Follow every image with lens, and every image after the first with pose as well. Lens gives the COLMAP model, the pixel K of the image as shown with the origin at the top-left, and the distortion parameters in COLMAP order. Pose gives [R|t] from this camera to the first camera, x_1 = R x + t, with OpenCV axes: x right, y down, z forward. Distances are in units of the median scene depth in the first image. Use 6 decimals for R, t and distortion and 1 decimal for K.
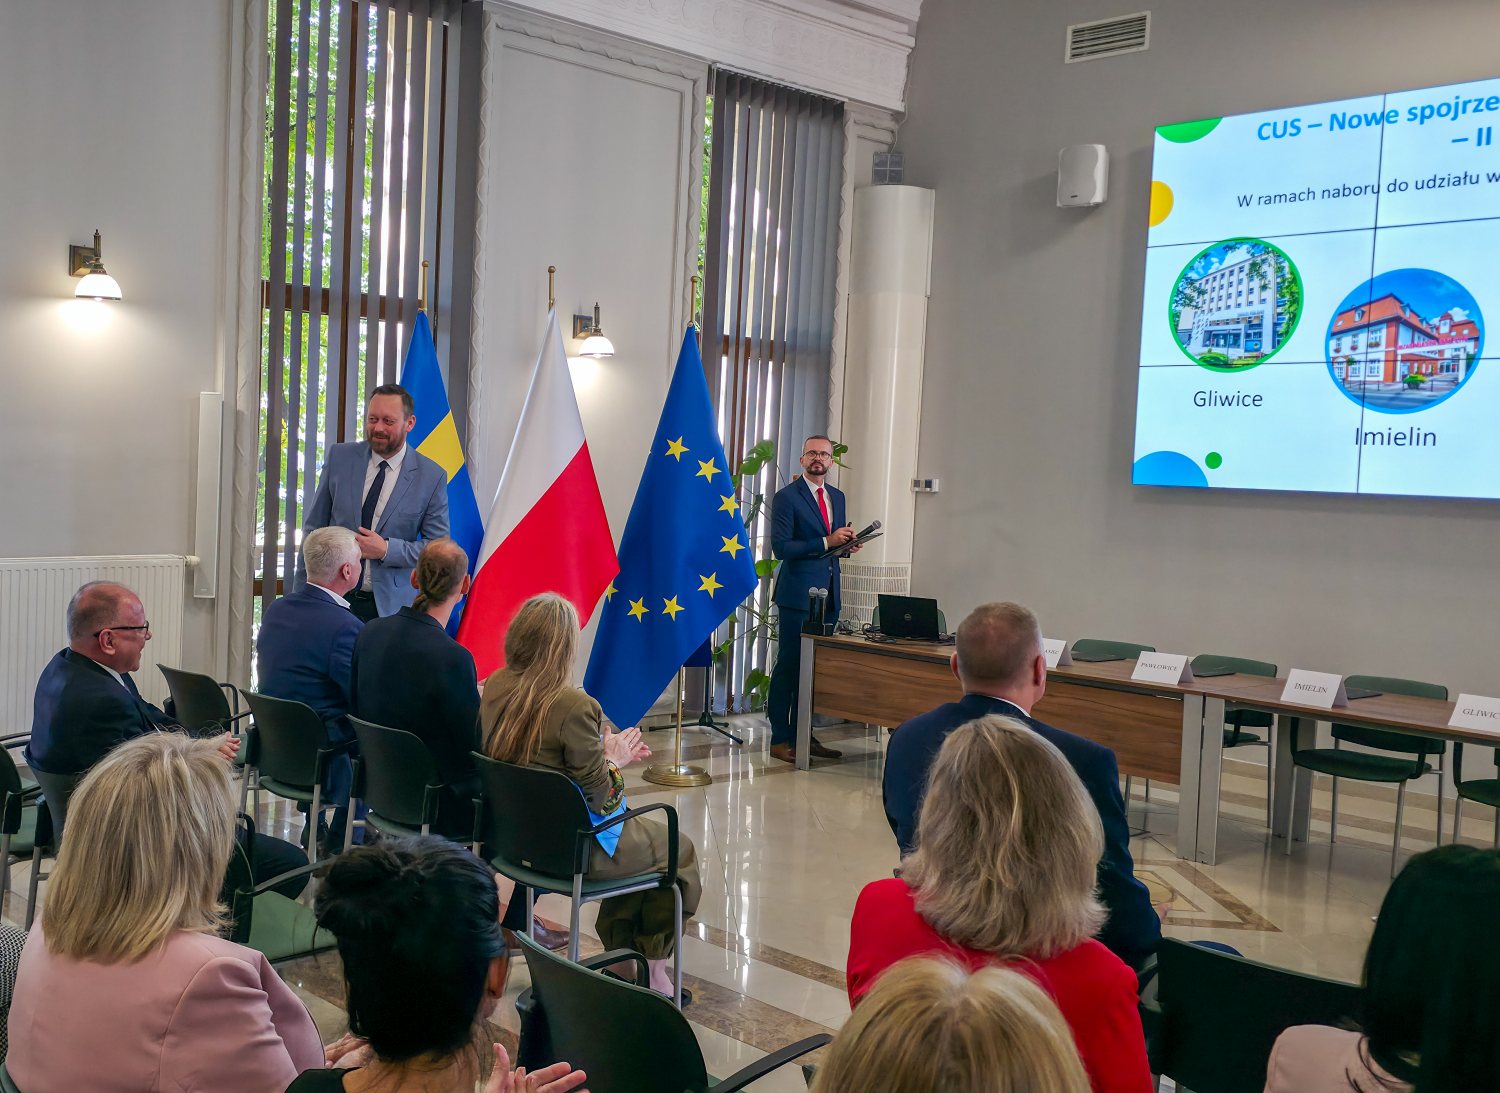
lens RADIAL K [[1564.9, 0, 750.0], [0, 1564.9, 546.5], [0, 0, 1]] dist [-0.003125, -0.005480]
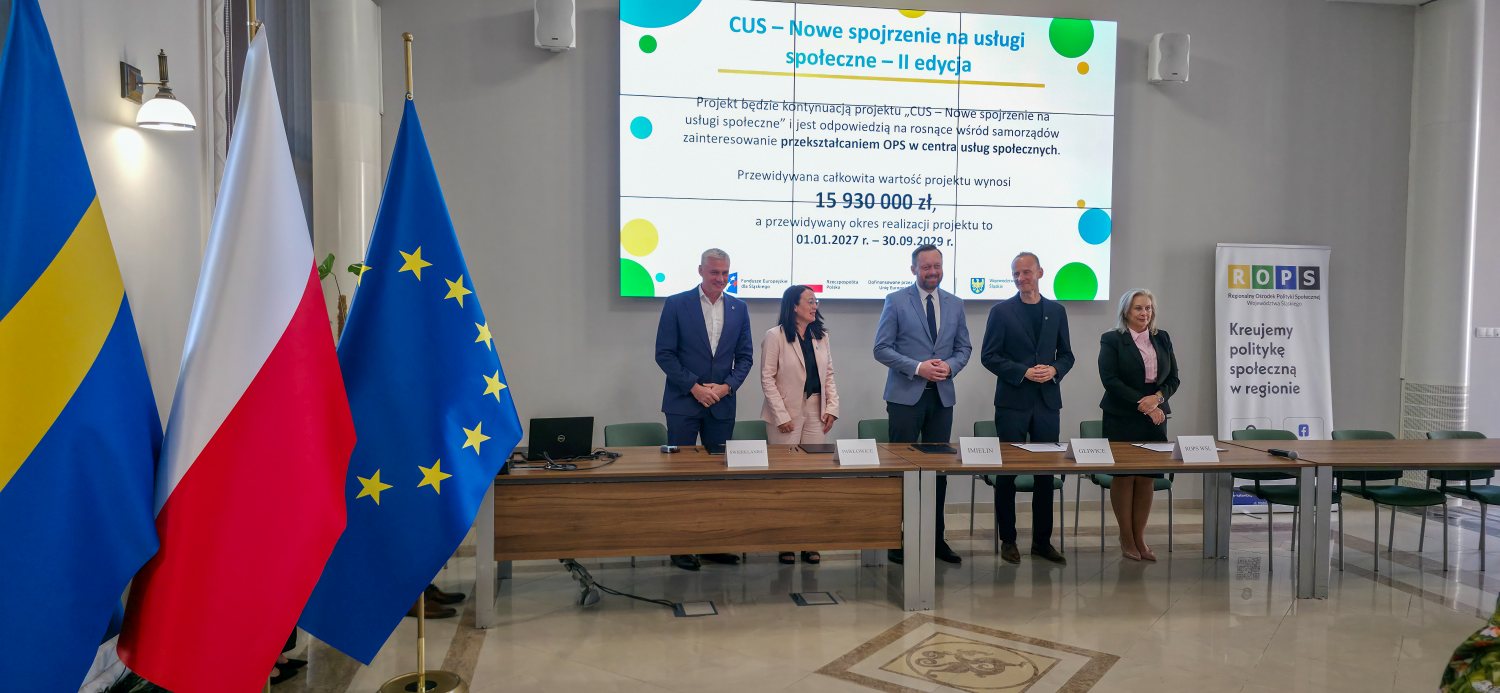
lens RADIAL K [[867.7, 0, 750.0], [0, 867.7, 346.5], [0, 0, 1]] dist [0.002040, 0.000481]
pose [[0.588349, -0.064688, 0.806015, -0.286740], [0.054291, 0.997706, 0.040443, -0.030856], [-0.806782, 0.019965, 0.590512, 0.627403]]
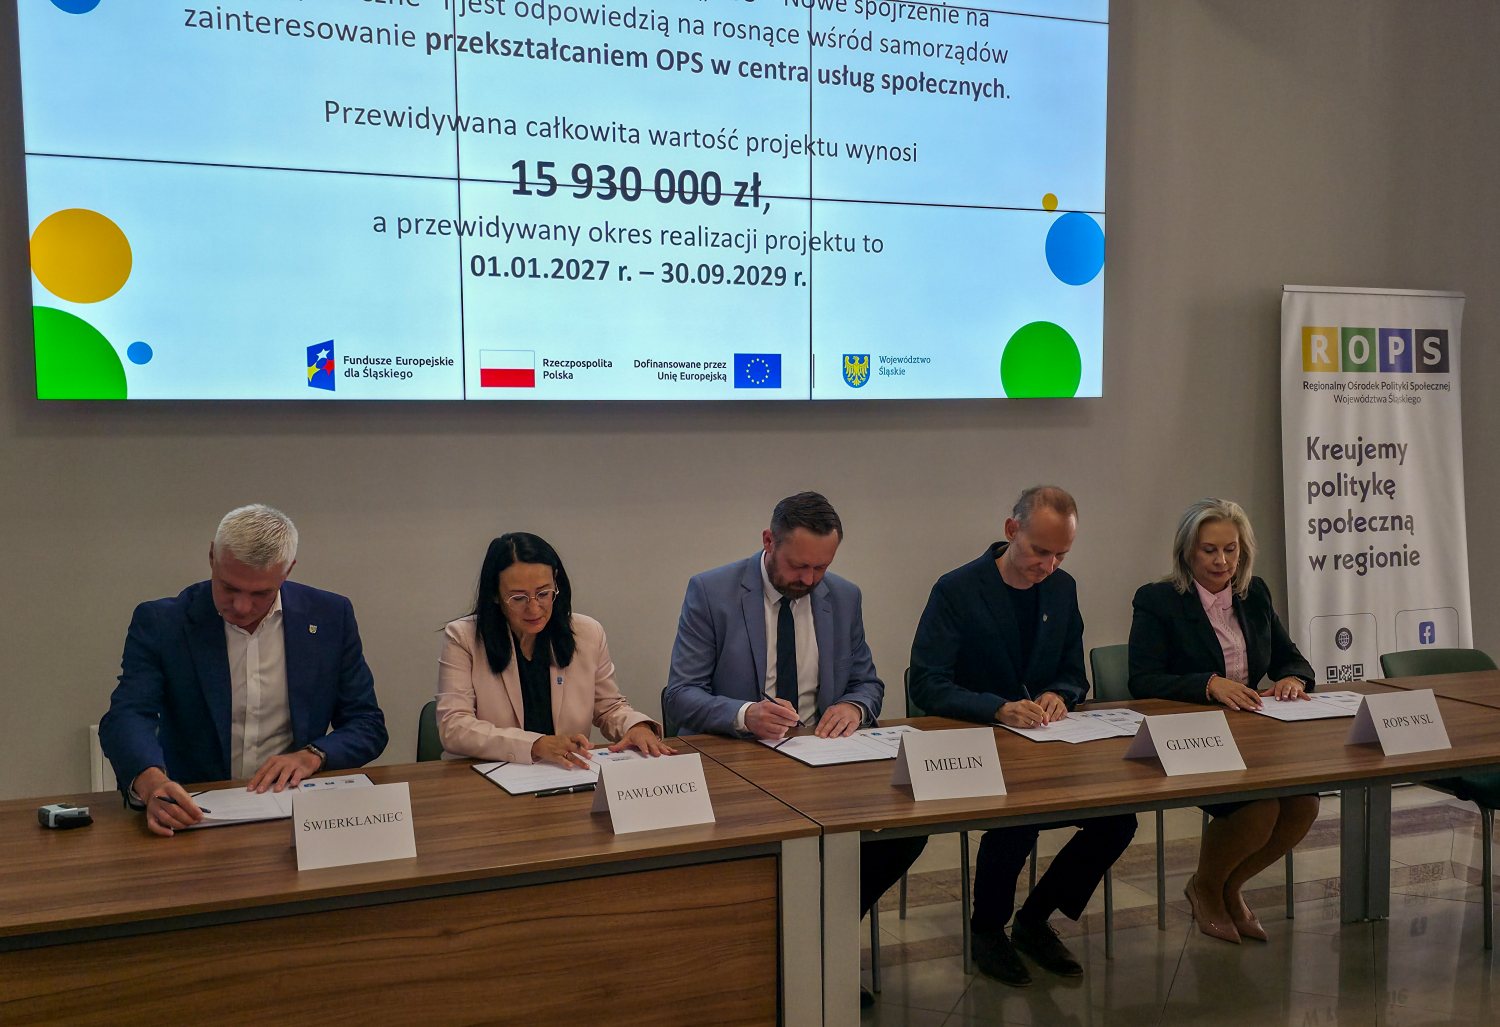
lens RADIAL K [[1497.1, 0, 747.0], [0, 1497.1, 550.9], [0, 0, 1]] dist [0.055222, -0.012656]
pose [[0.384412, -0.113970, 0.916099, -0.106249], [0.070783, 0.993068, 0.093843, -0.028759], [-0.920444, 0.028770, 0.389814, 0.747399]]
